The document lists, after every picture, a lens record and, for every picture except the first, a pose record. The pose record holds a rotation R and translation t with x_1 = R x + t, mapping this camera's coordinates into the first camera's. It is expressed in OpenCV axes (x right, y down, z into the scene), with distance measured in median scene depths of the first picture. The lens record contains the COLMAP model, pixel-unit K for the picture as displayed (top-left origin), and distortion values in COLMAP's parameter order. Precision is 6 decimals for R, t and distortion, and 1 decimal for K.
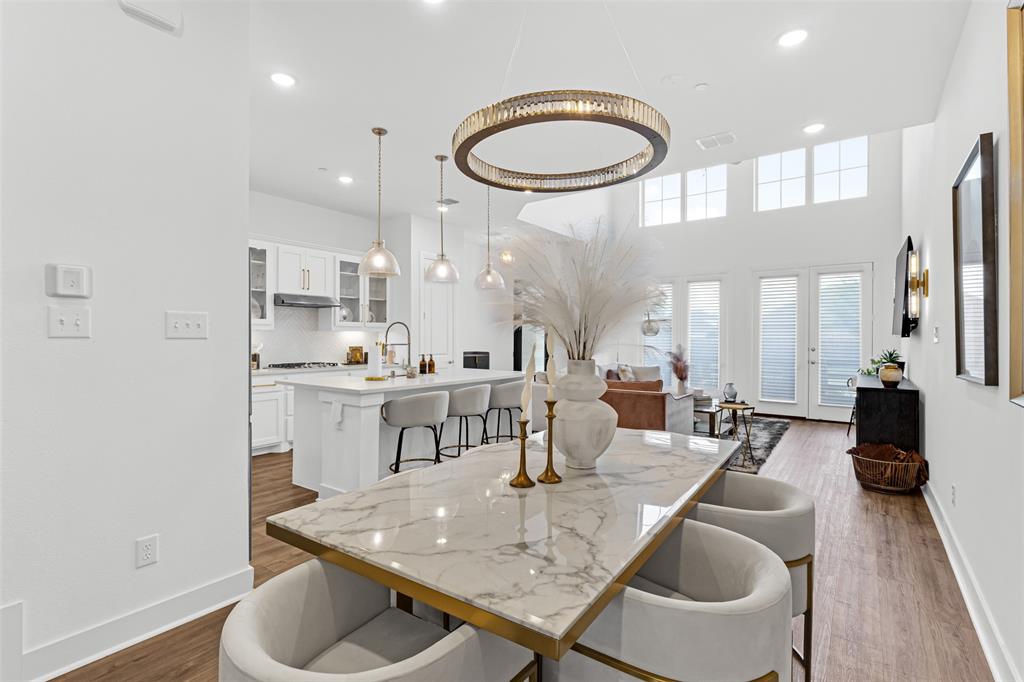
lens RADIAL K [[491.9, 0, 512.0], [0, 491.9, 341.0], [0, 0, 1]] dist [-0.001486, -0.000096]
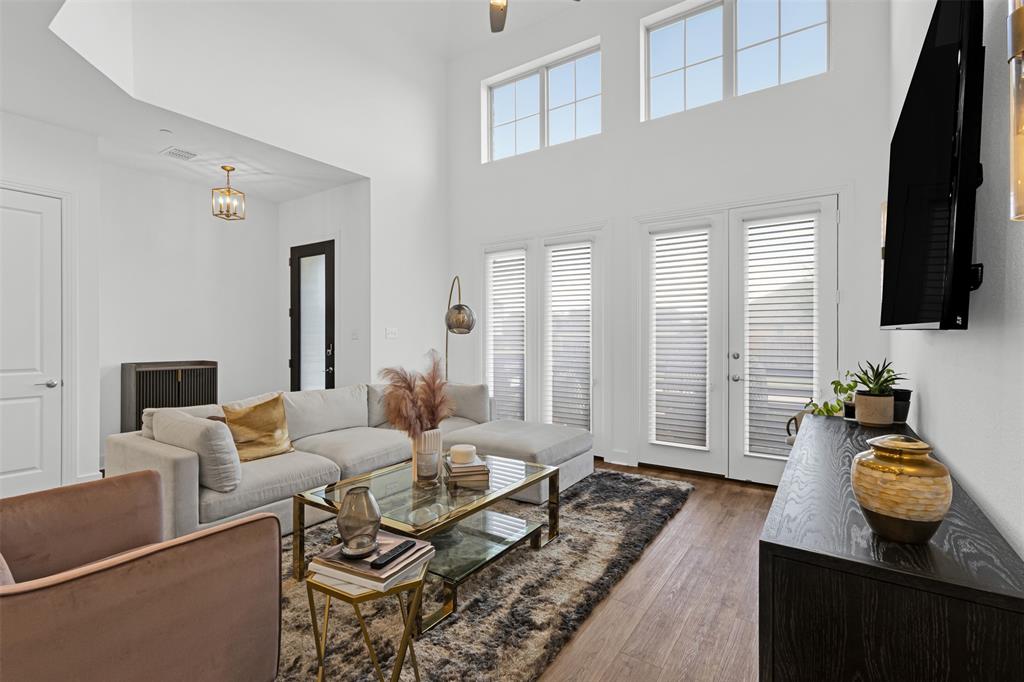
lens RADIAL K [[473.7, 0, 520.2], [0, 473.7, 340.1], [0, 0, 1]] dist [0.001930, 0.000163]
pose [[0.999357, -0.004999, 0.035515, 0.343005], [0.005005, 0.999987, -0.000068, -0.002071], [-0.035514, 0.000246, 0.999369, 0.460848]]
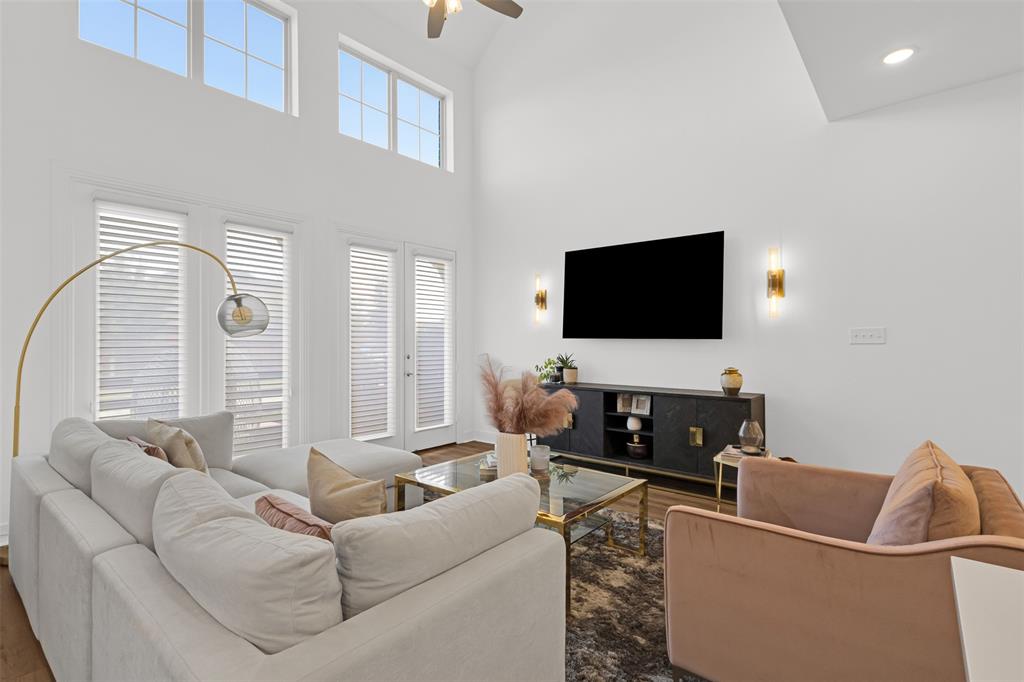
lens RADIAL K [[491.9, 0, 512.0], [0, 491.9, 341.0], [0, 0, 1]] dist [-0.001486, -0.000096]
pose [[0.073079, -0.000781, 0.997326, -0.102335], [0.004569, 0.999989, 0.000449, -0.005684], [-0.997316, 0.004524, 0.073082, 0.785398]]
